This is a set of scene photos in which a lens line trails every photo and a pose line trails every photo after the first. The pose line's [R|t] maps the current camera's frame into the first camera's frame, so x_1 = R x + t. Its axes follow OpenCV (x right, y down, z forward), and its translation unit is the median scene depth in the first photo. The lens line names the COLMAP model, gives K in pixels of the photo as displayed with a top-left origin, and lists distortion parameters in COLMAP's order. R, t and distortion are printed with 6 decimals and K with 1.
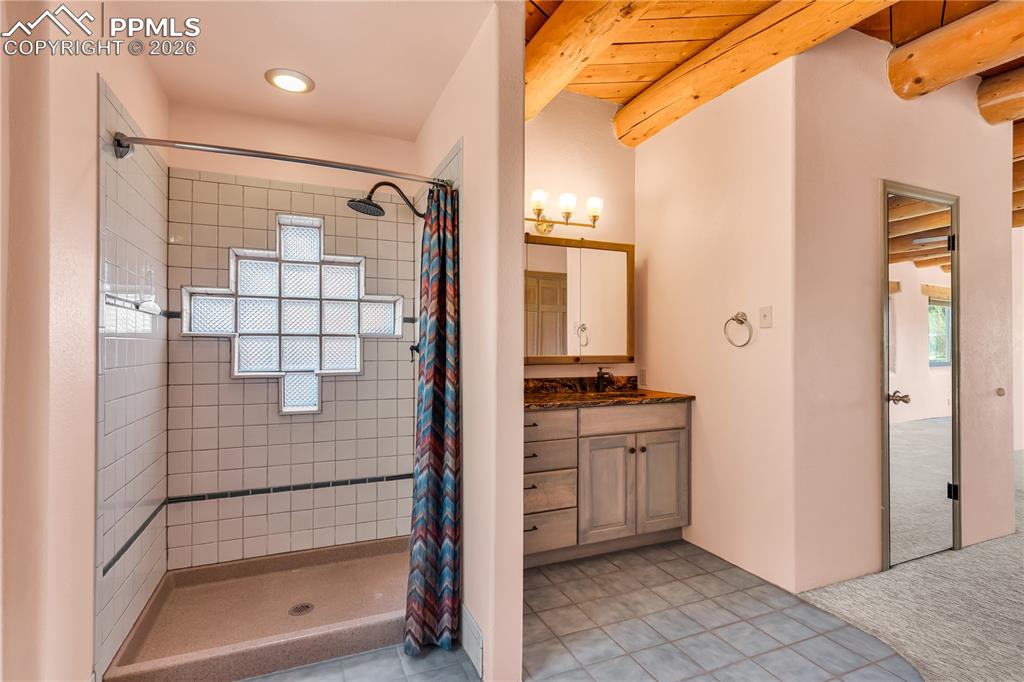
lens RADIAL K [[491.4, 0, 511.8], [0, 491.4, 342.0], [0, 0, 1]] dist [0.001079, -0.000216]
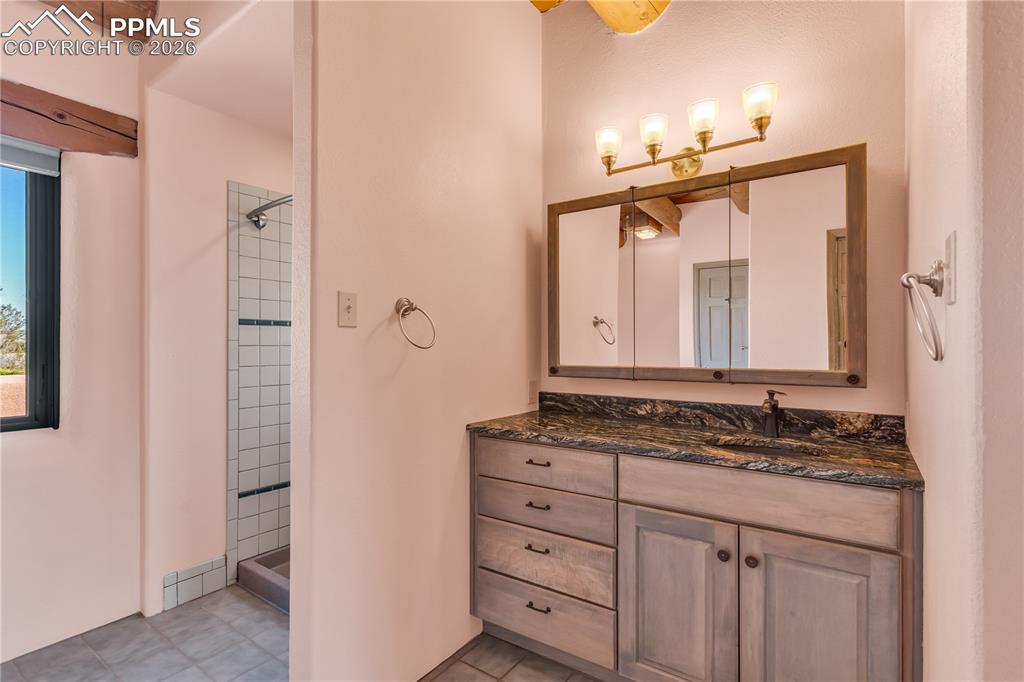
lens RADIAL K [[491.4, 0, 512.9], [0, 491.4, 345.3], [0, 0, 1]] dist [0.001079, -0.000216]
pose [[0.536522, -0.001346, -0.843885, 0.557579], [0.008081, 0.999961, 0.003543, -0.004621], [0.843847, -0.008720, 0.536512, 0.528167]]
